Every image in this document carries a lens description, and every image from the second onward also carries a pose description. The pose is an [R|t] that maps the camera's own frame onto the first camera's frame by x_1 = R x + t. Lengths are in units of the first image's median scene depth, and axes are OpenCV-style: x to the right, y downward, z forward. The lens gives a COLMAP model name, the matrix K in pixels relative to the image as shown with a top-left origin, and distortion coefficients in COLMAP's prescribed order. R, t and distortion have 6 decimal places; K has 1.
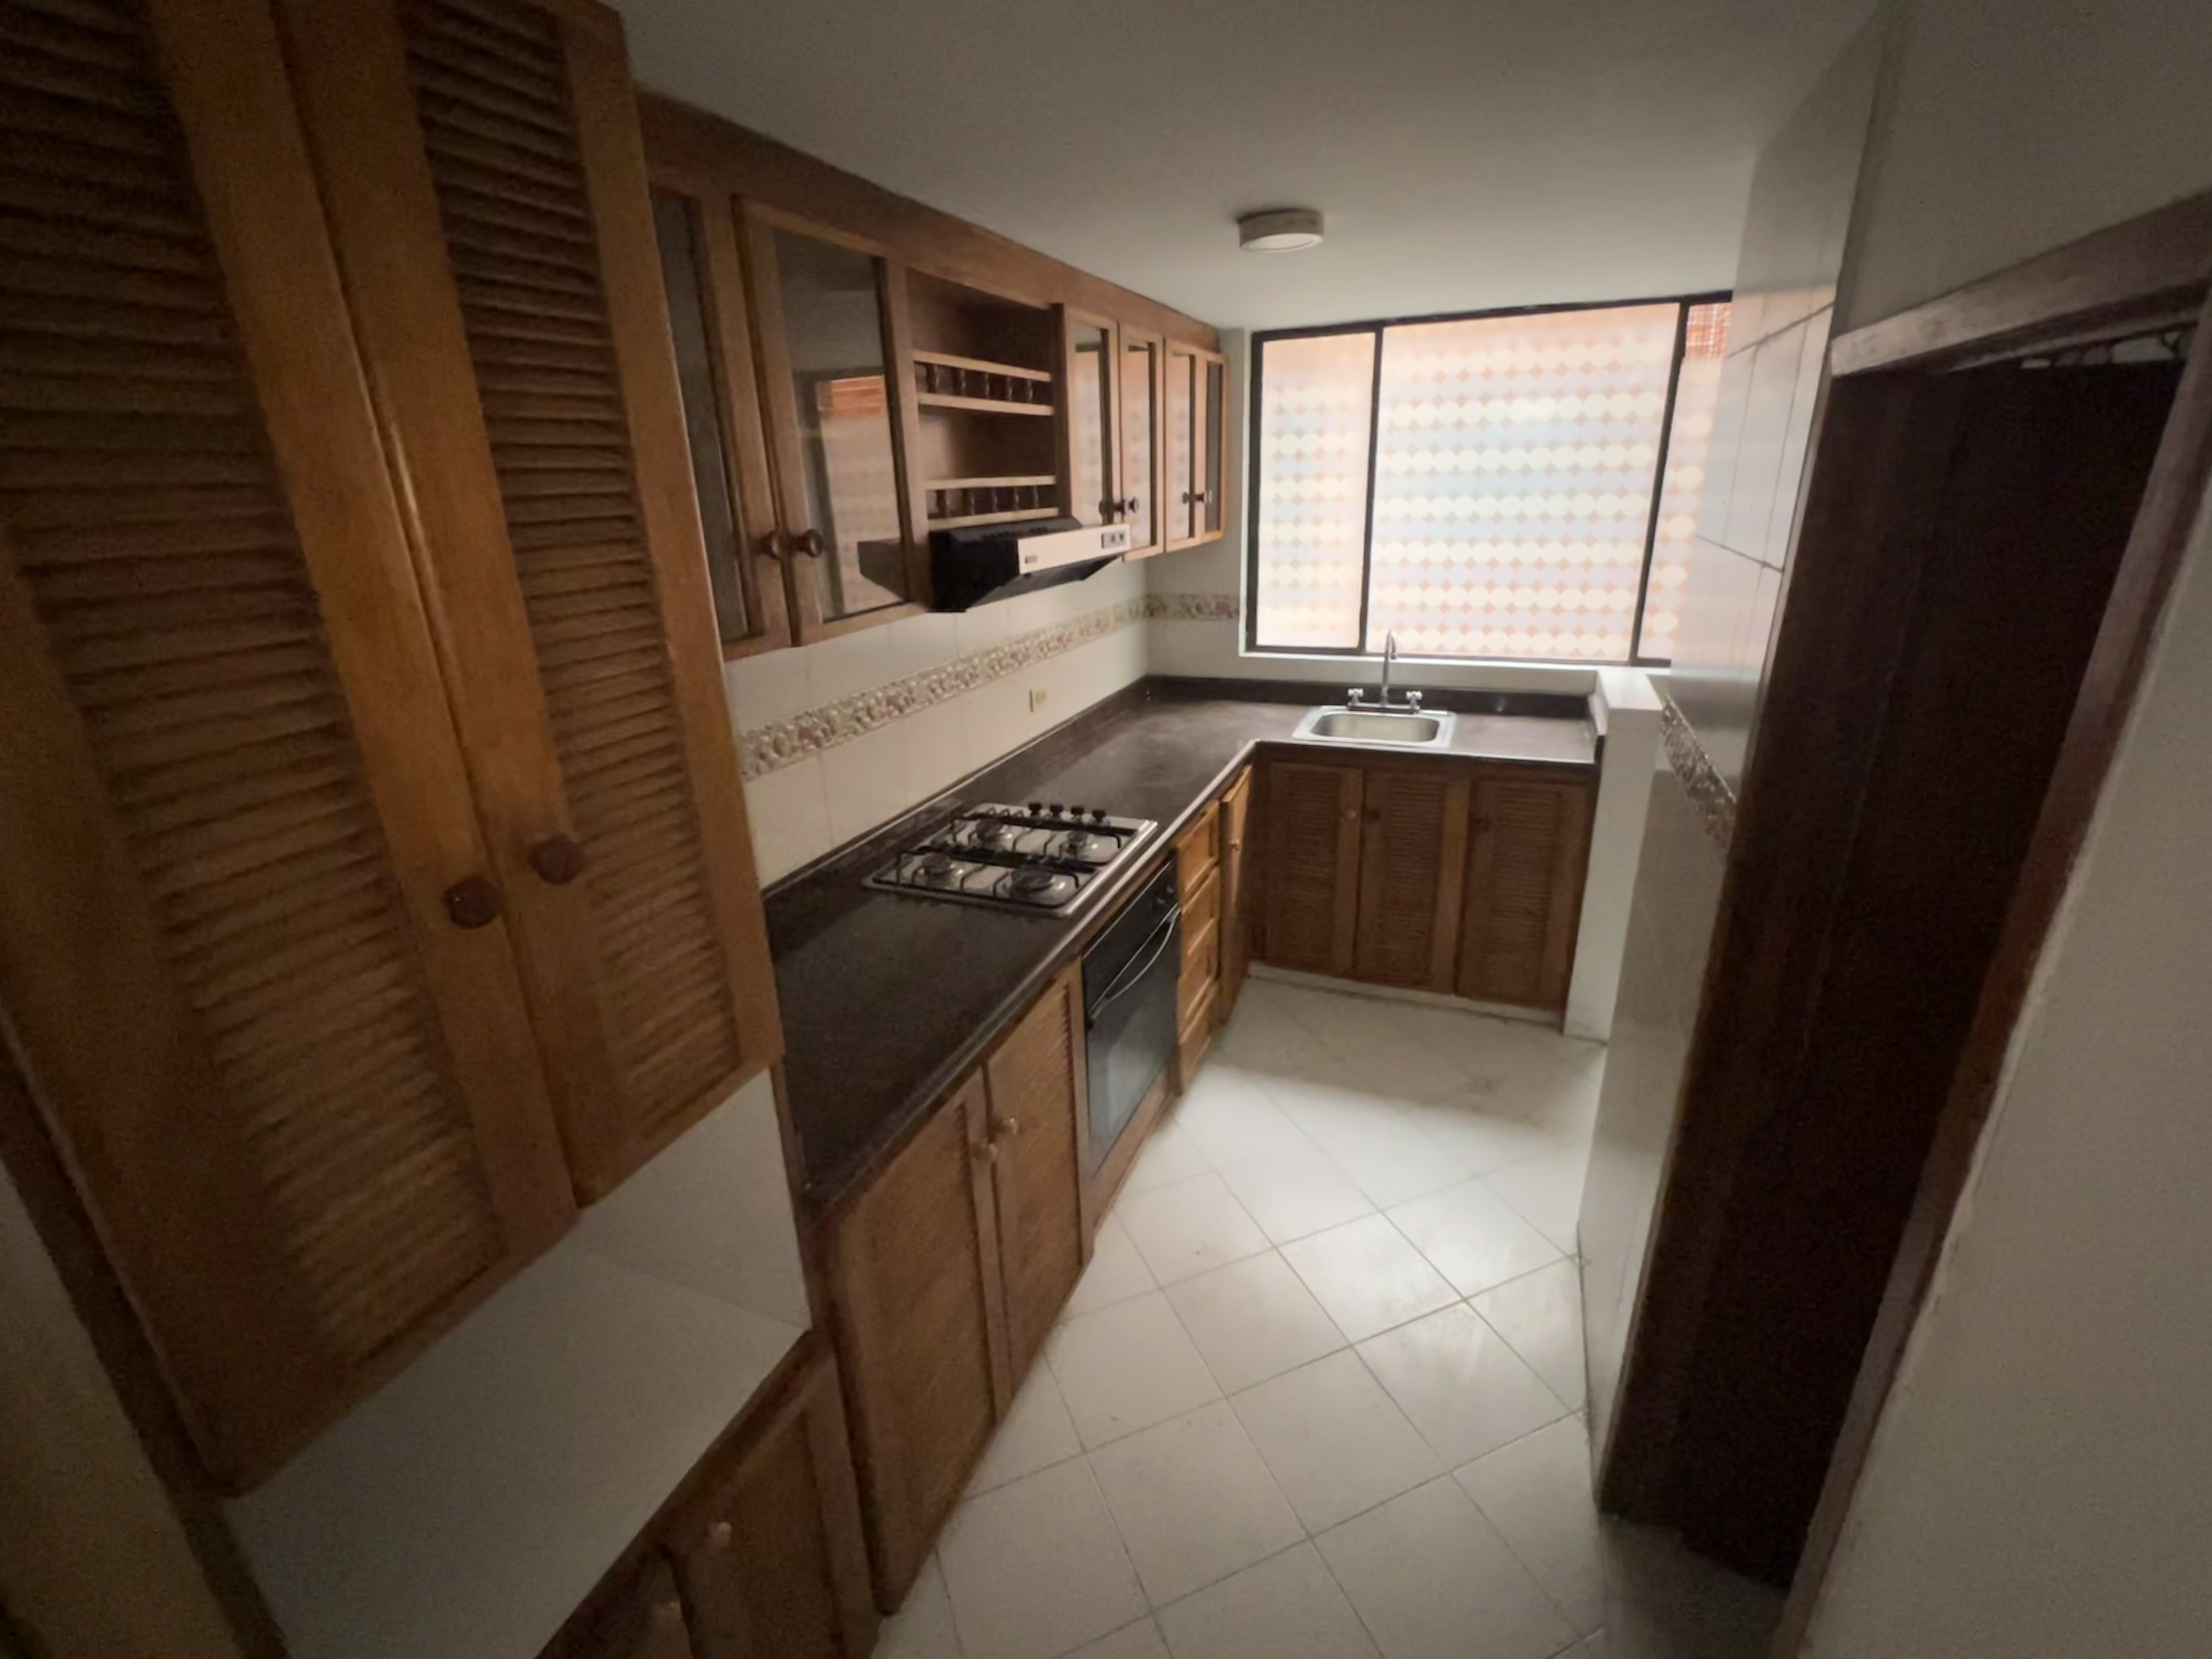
lens RADIAL K [[983.2, 0, 1103.2], [0, 983.2, 820.7], [0, 0, 1]] dist [-0.000115, -0.000050]
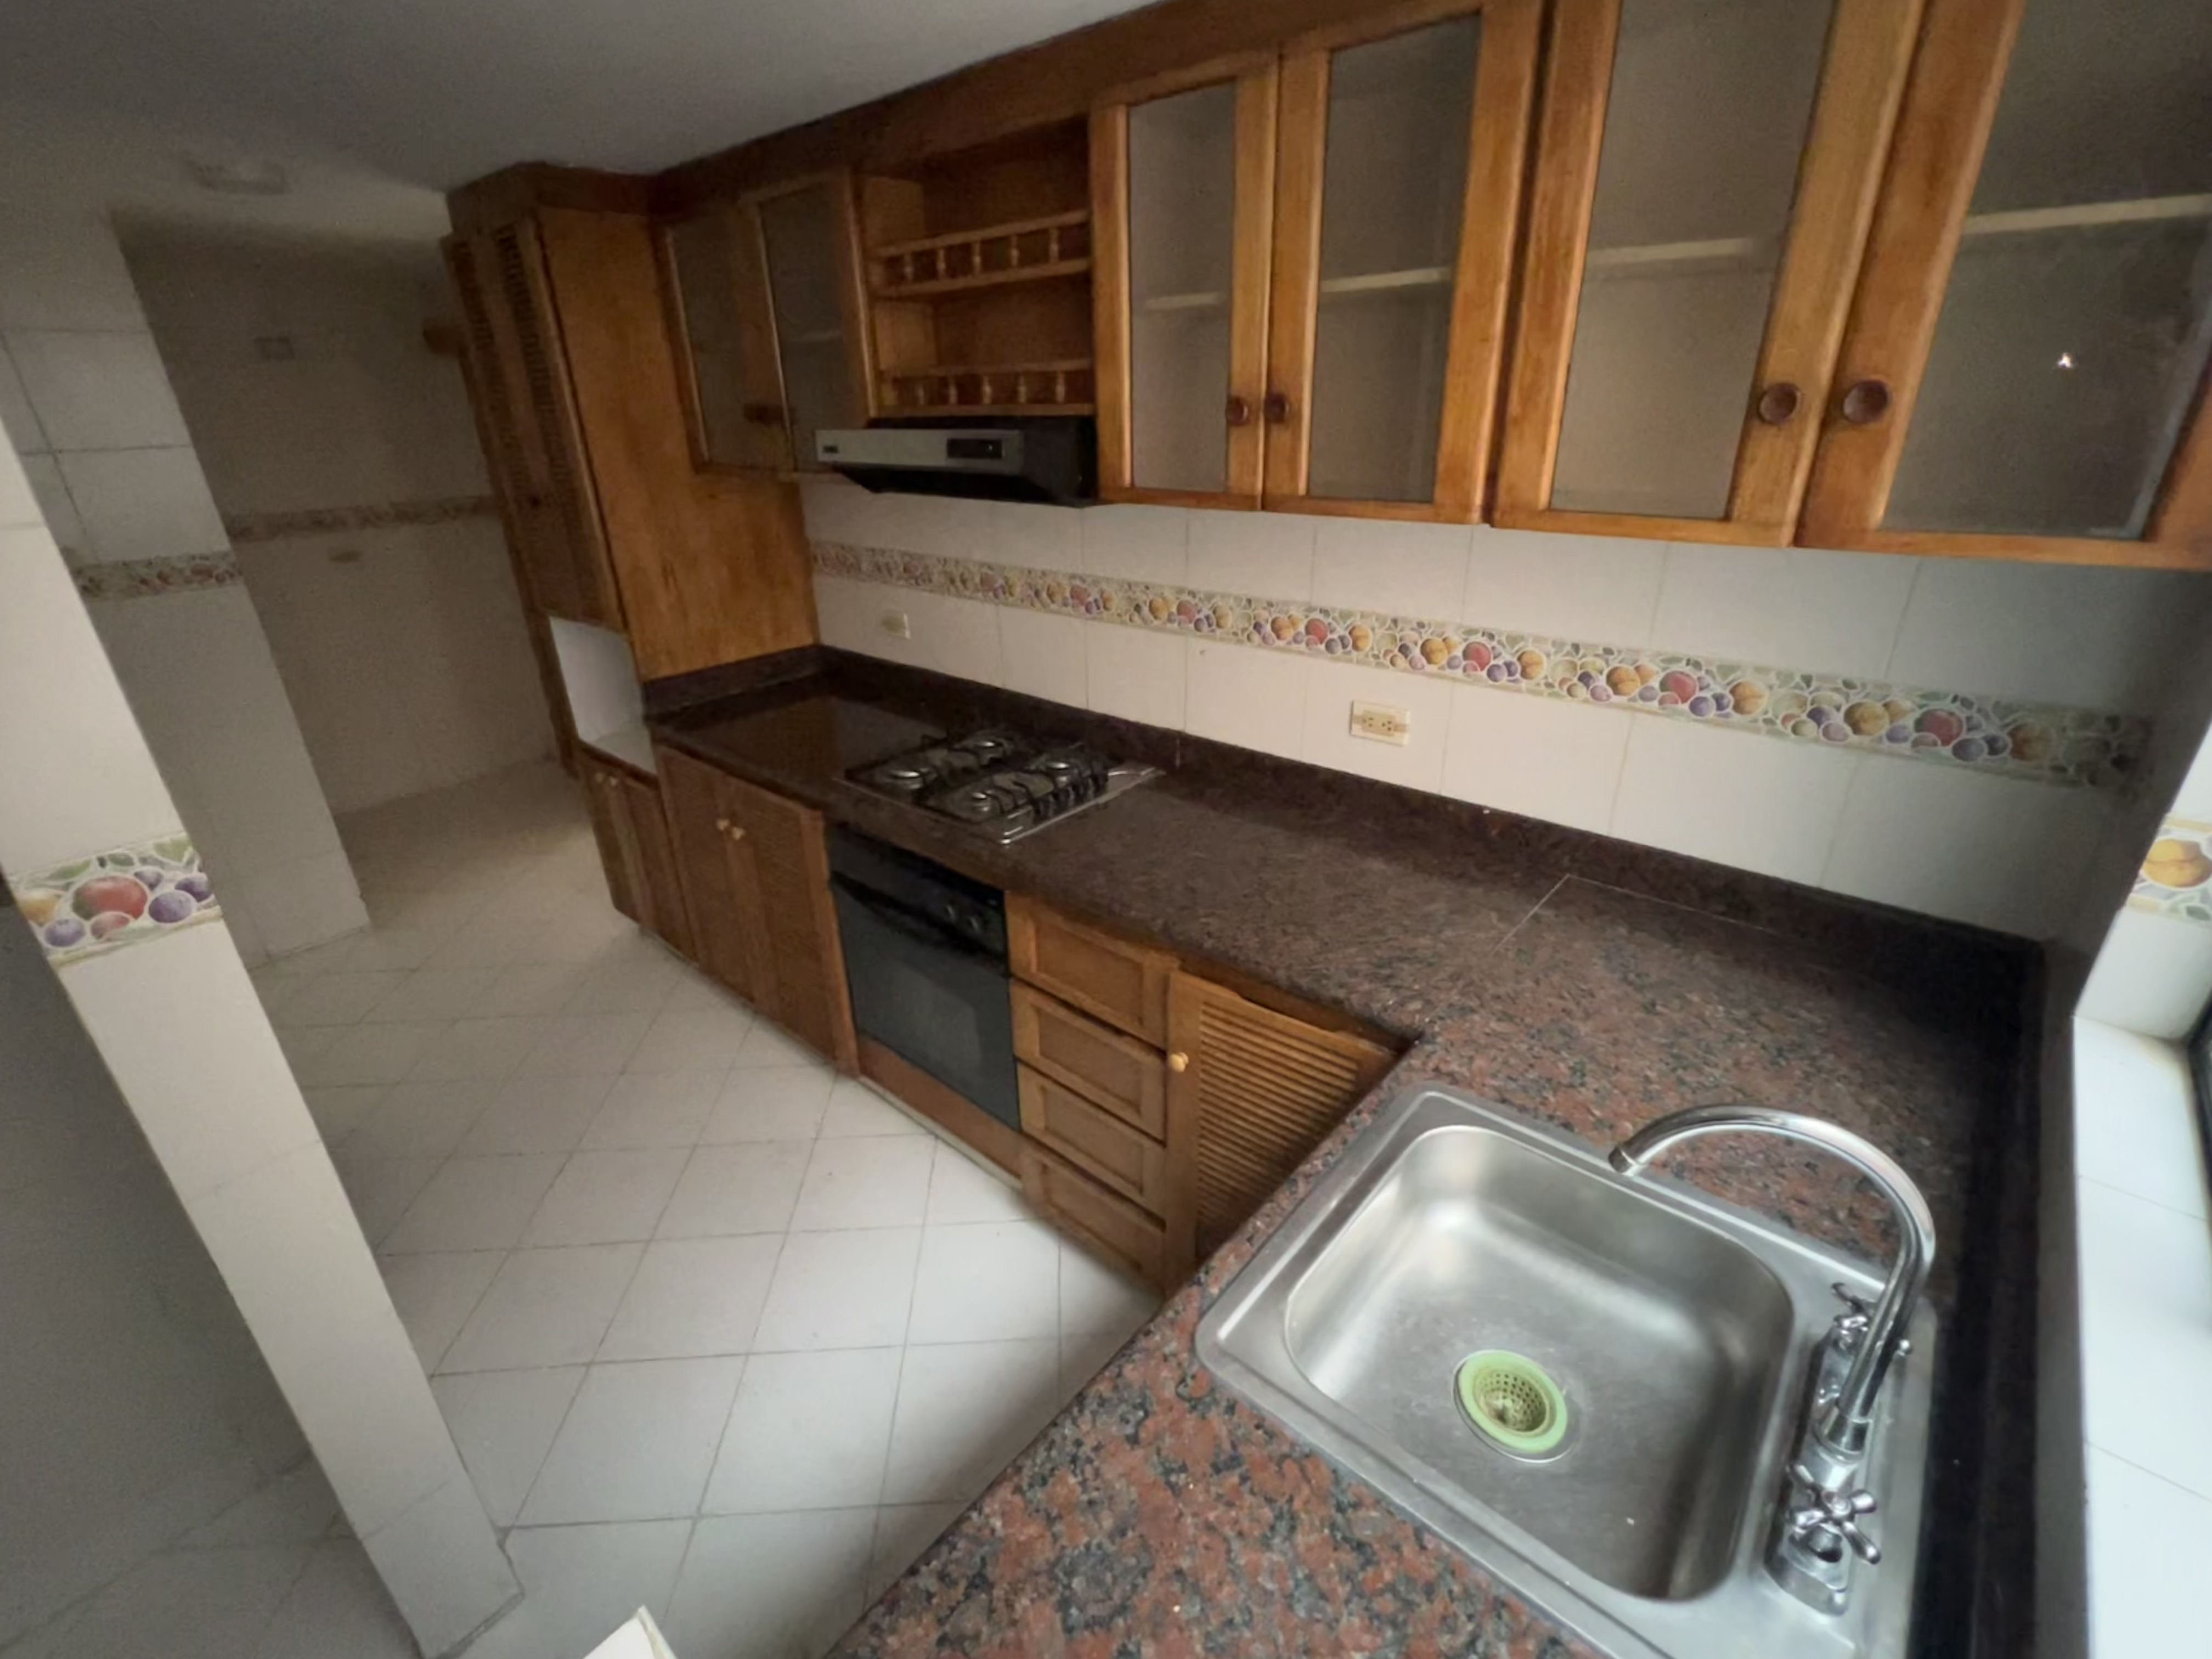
lens RADIAL K [[983.2, 0, 1103.2], [0, 983.2, 820.7], [0, 0, 1]] dist [-0.000115, -0.000050]
pose [[-0.318180, 0.413594, -0.853054, 0.516984], [-0.285574, 0.816208, 0.502246, -0.318647], [0.903996, 0.403415, -0.141590, 0.905932]]
